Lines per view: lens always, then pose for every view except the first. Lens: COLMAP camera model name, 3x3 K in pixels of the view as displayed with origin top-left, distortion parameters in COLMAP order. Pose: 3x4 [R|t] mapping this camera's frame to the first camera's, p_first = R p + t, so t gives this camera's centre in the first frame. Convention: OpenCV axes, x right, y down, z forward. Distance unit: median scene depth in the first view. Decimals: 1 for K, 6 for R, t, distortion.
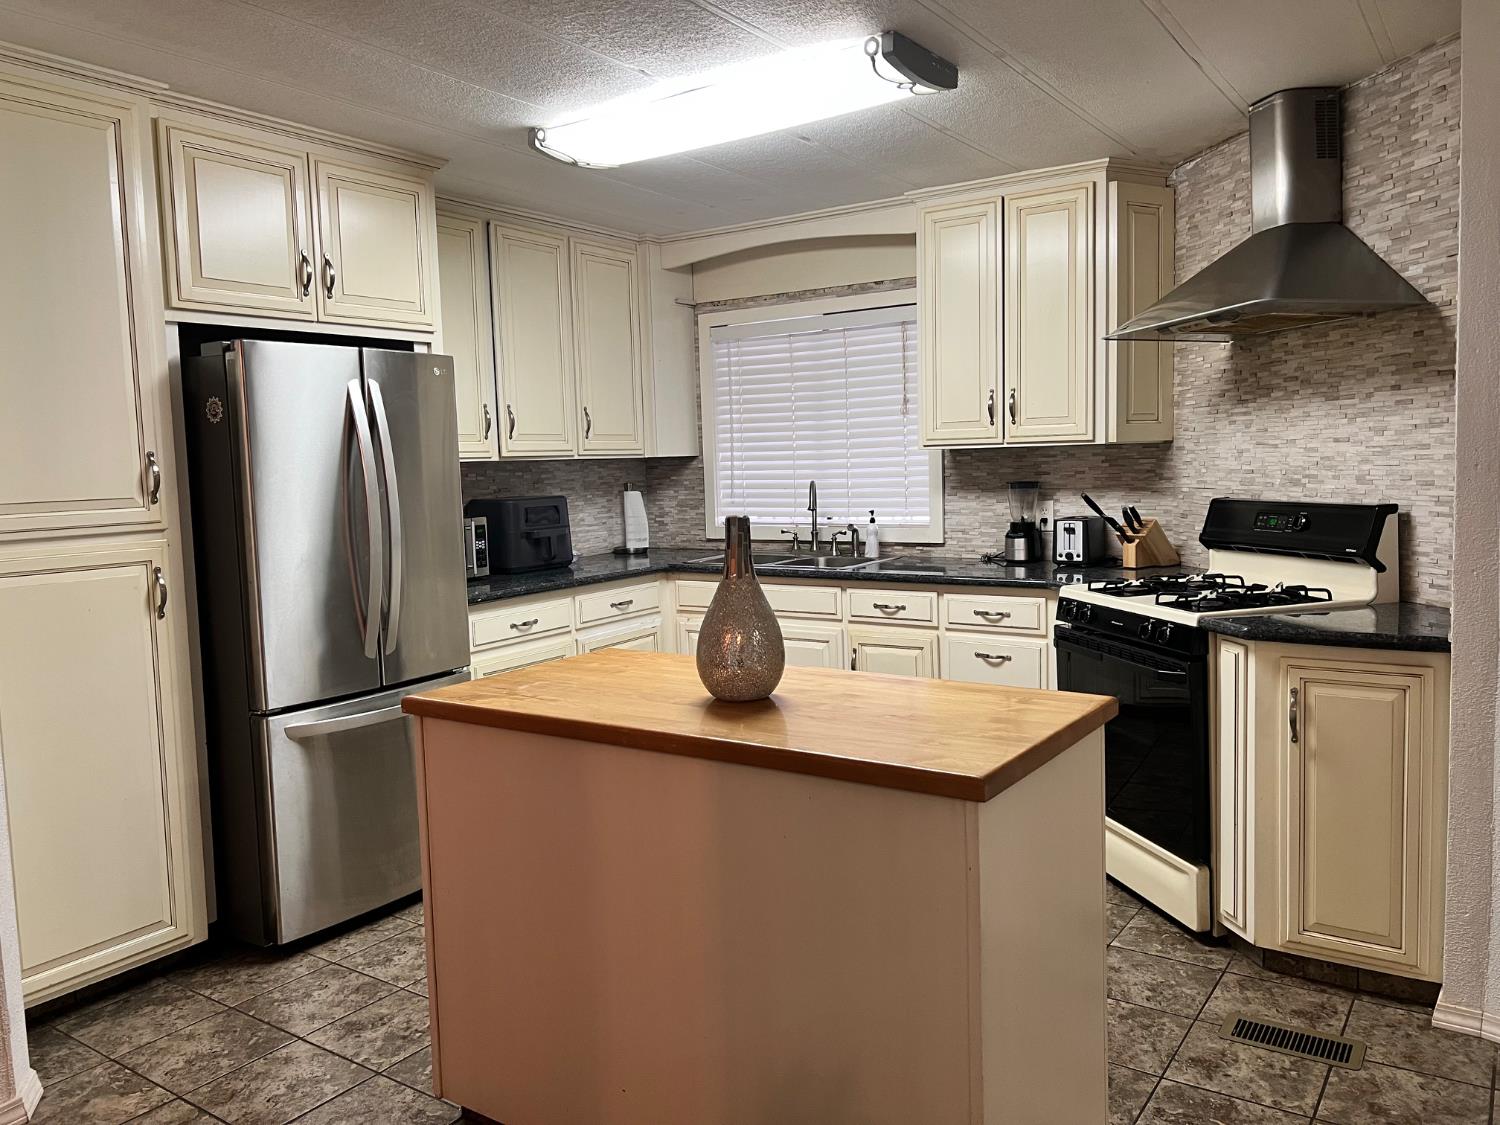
lens RADIAL K [[1141.0, 0, 758.6], [0, 1141.0, 552.0], [0, 0, 1]] dist [0.063961, -0.078625]
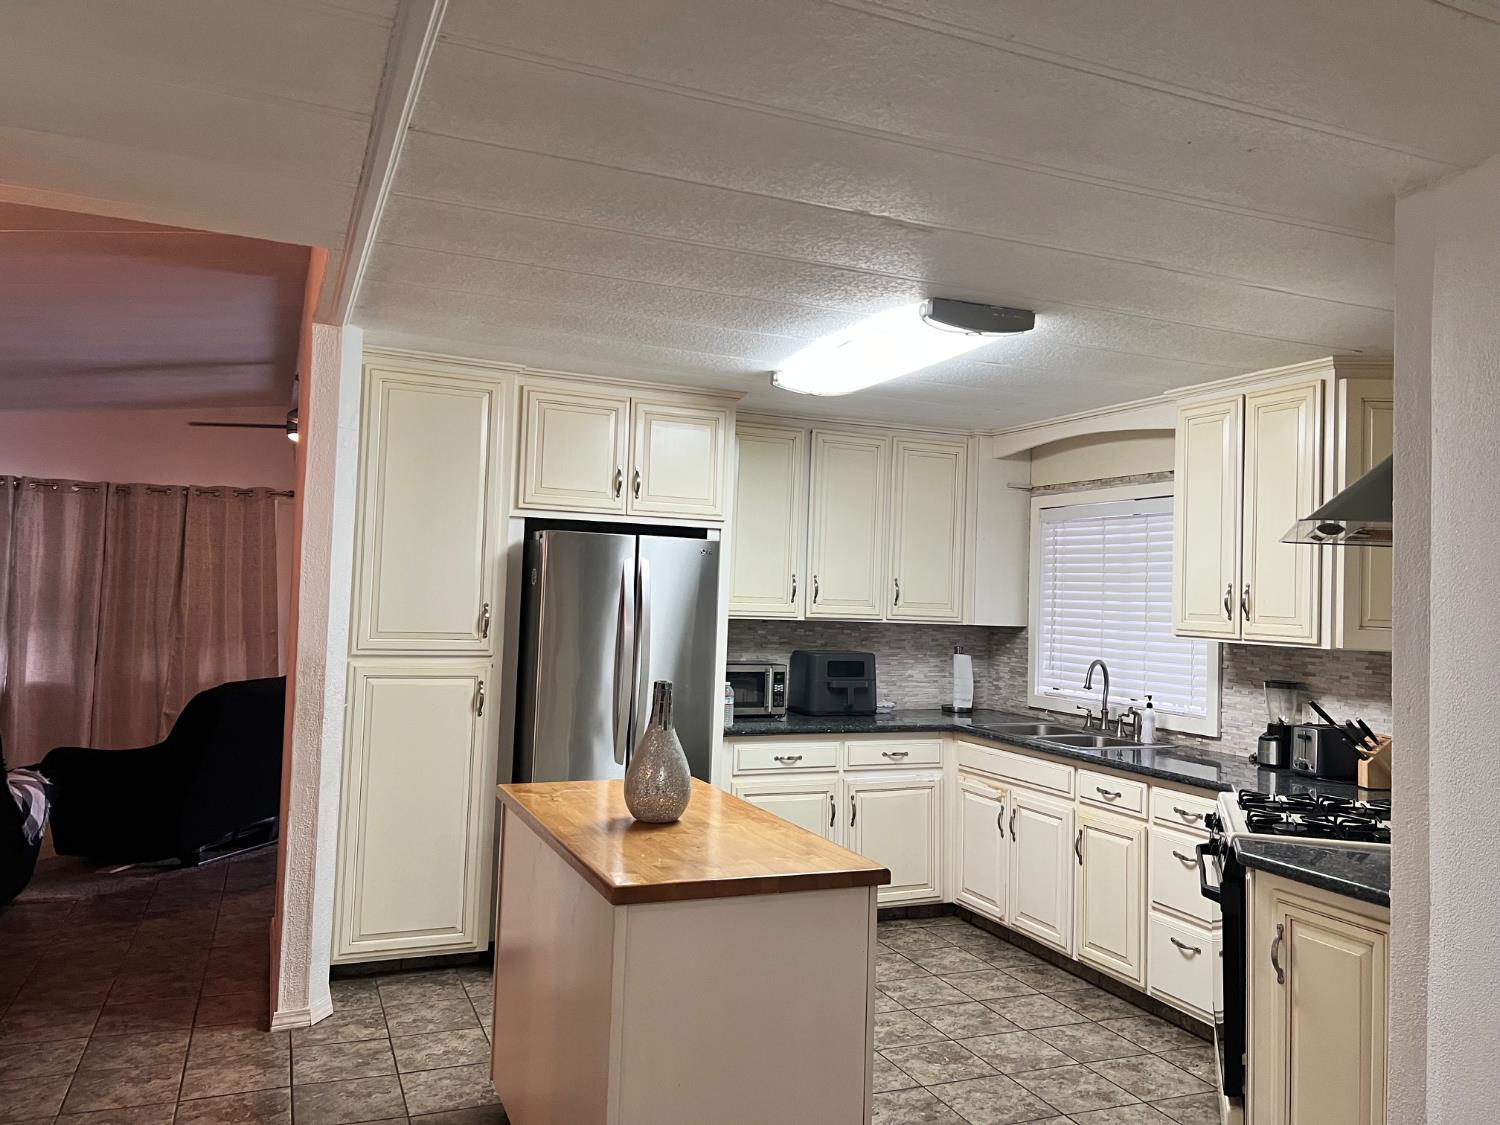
lens RADIAL K [[1144.6, 0, 752.1], [0, 1144.6, 541.9], [0, 0, 1]] dist [0.061204, -0.082352]
pose [[0.838112, 0.031708, -0.544576, 0.411251], [-0.103714, 0.989362, -0.102011, -0.035222], [0.535548, 0.141976, 0.832485, -0.051119]]
